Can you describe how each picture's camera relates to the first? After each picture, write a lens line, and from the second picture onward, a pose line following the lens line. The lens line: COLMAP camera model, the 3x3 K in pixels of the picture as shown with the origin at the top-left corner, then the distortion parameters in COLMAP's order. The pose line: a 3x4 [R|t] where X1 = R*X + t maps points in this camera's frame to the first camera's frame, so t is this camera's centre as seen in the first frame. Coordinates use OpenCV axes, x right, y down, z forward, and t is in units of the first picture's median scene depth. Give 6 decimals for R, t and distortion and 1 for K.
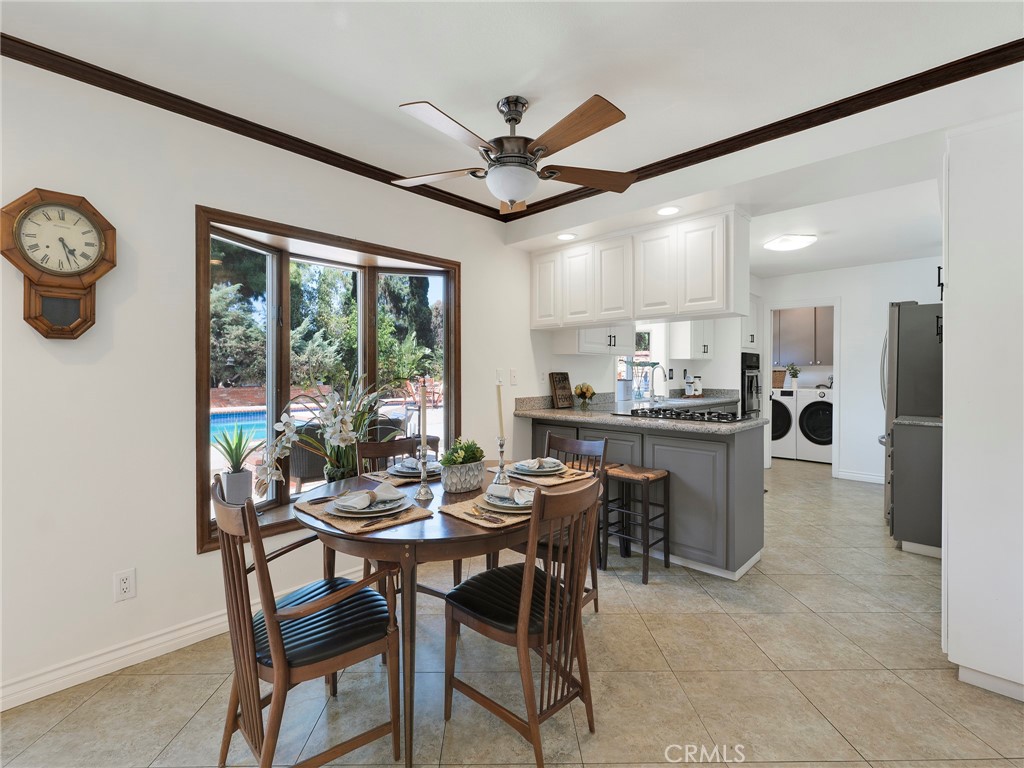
lens RADIAL K [[463.2, 0, 512.1], [0, 463.2, 378.4], [0, 0, 1]] dist [0.002720, 0.000140]
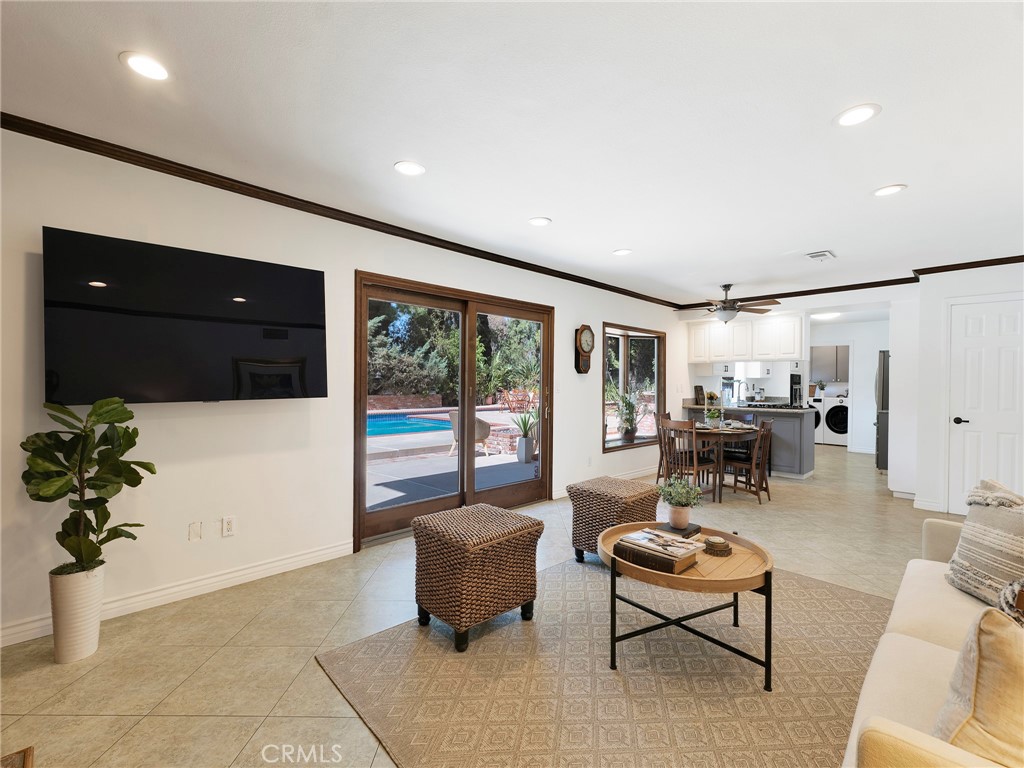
lens RADIAL K [[455.1, 0, 515.8], [0, 455.1, 390.7], [0, 0, 1]] dist [0.001616, 0.000012]
pose [[0.999666, 0.007487, -0.024734, -0.393983], [-0.007486, 0.999972, 0.000126, 0.008420], [0.024734, 0.000059, 0.999694, -0.567261]]
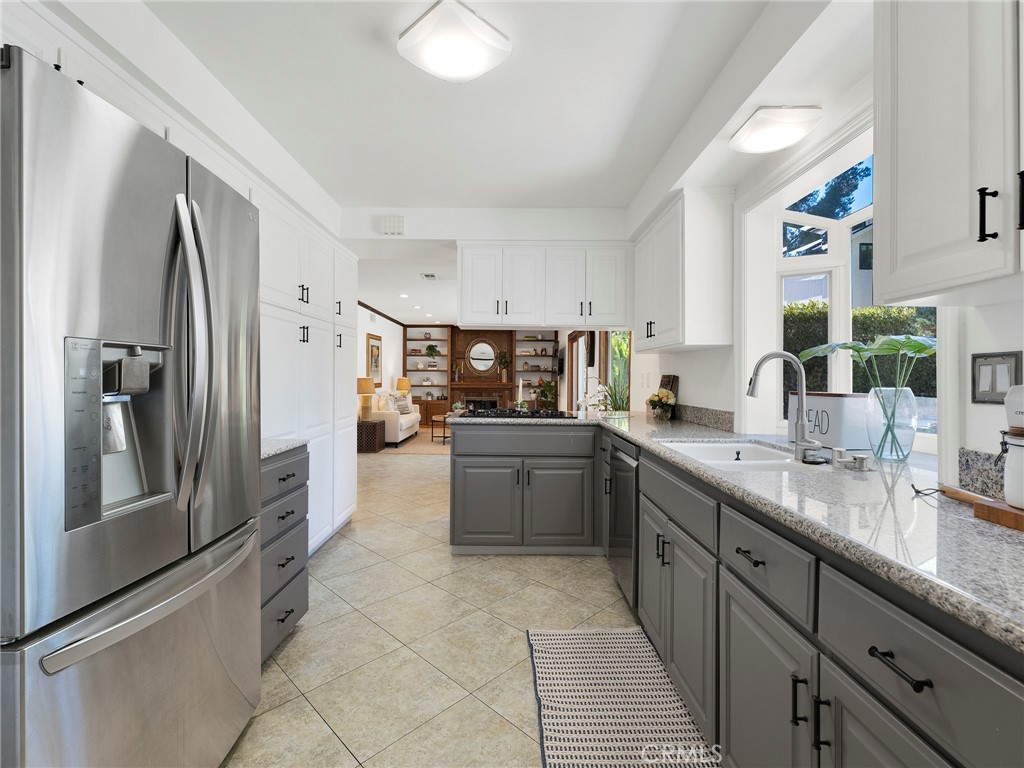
lens RADIAL K [[463.2, 0, 512.1], [0, 463.2, 378.4], [0, 0, 1]] dist [0.002720, 0.000140]
pose [[-0.714794, 0.000370, -0.699335, 0.518211], [-0.006436, 0.999954, 0.007107, -0.003464], [0.699306, 0.009581, -0.714759, 0.815578]]
